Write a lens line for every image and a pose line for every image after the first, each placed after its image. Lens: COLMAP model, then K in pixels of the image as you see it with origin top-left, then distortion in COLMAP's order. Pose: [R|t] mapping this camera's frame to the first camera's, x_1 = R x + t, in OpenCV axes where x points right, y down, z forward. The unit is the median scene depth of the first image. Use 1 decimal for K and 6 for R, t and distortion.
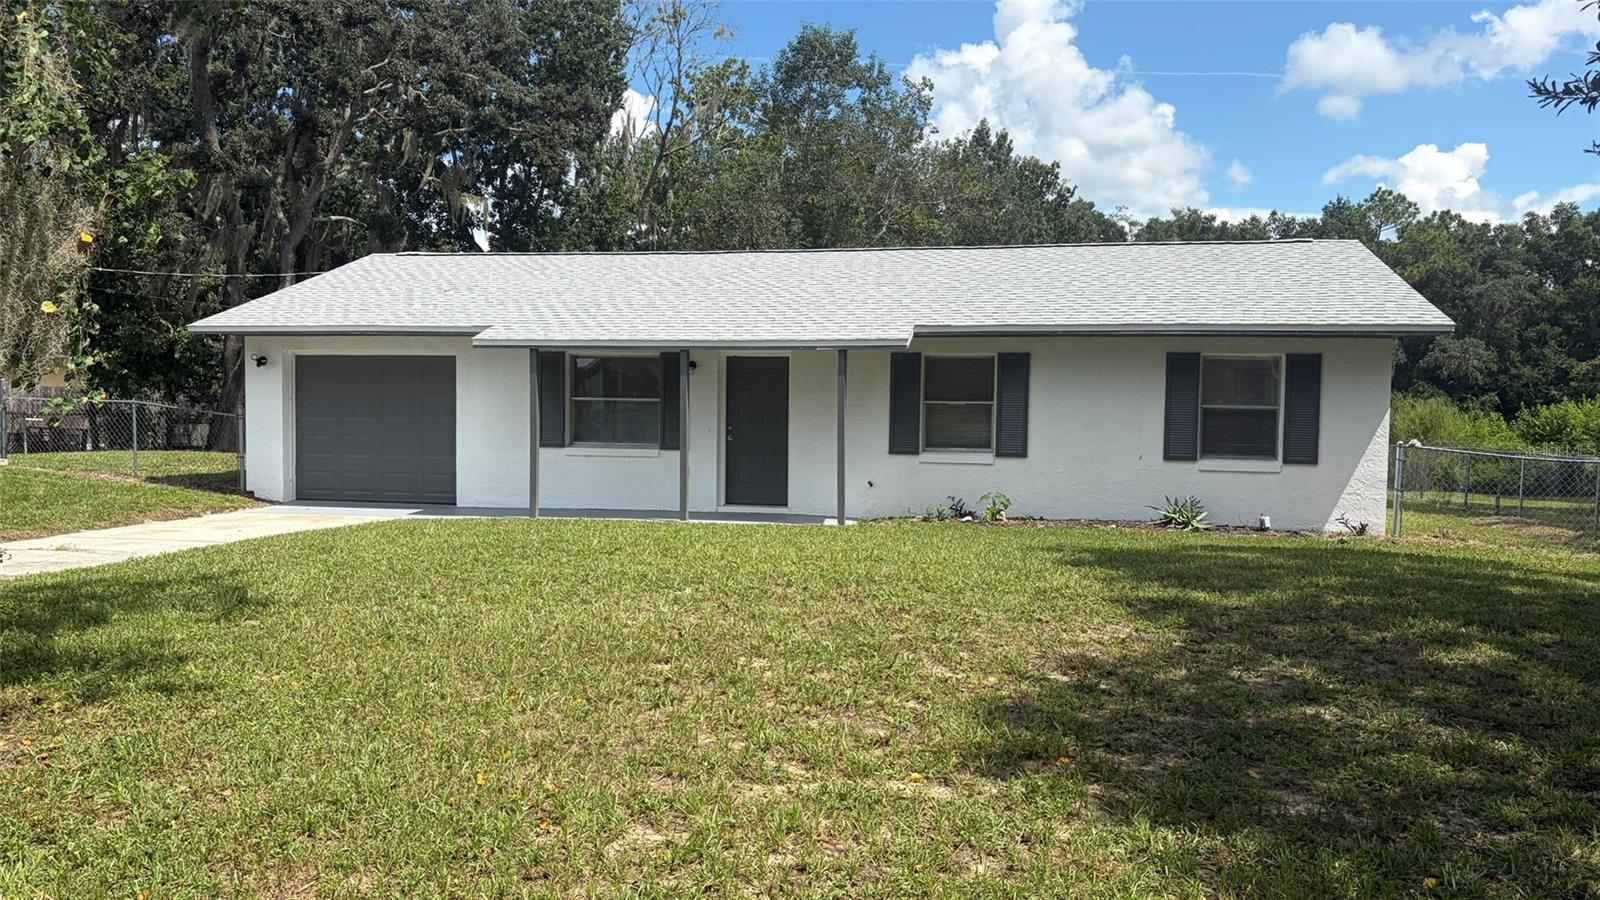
lens RADIAL K [[1223.2, 0, 785.5], [0, 1223.2, 450.0], [0, 0, 1]] dist [0.051629, -0.043251]
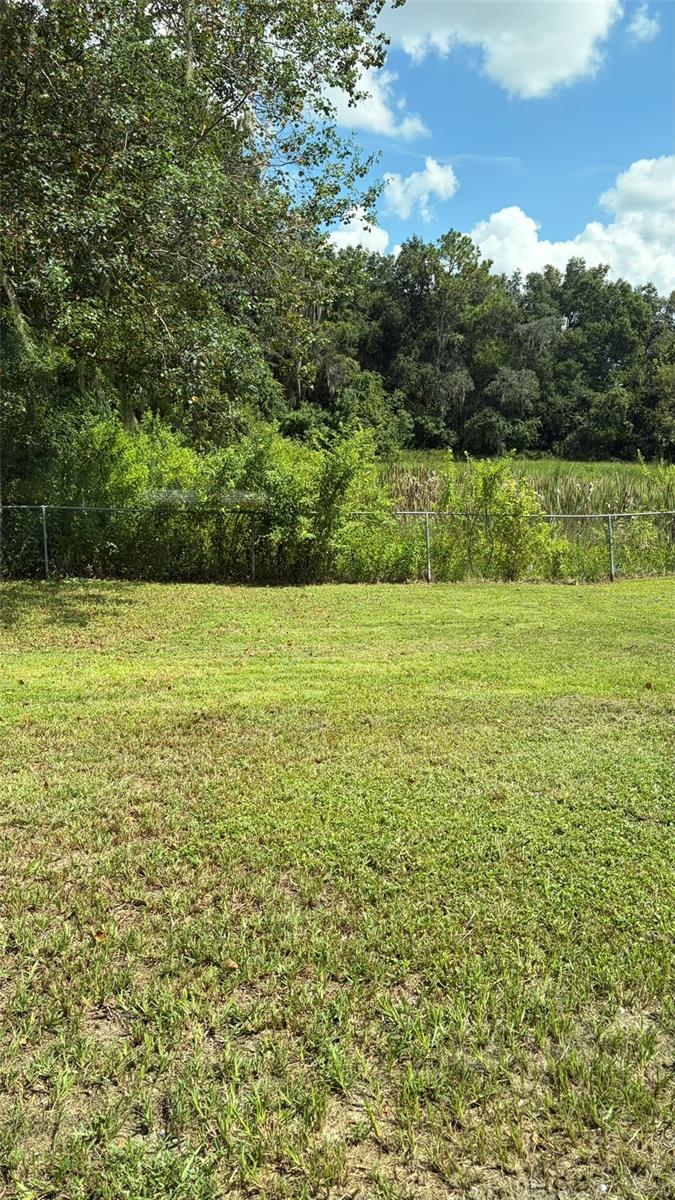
lens RADIAL K [[917.4, 0, 342.8], [0, 917.4, 590.2], [0, 0, 1]] dist [0.051629, -0.043251]
pose [[0.894860, -0.076029, 0.439824, 0.009283], [0.009136, 0.988299, 0.152253, -0.090256], [-0.446253, -0.132227, 0.885084, 1.339803]]
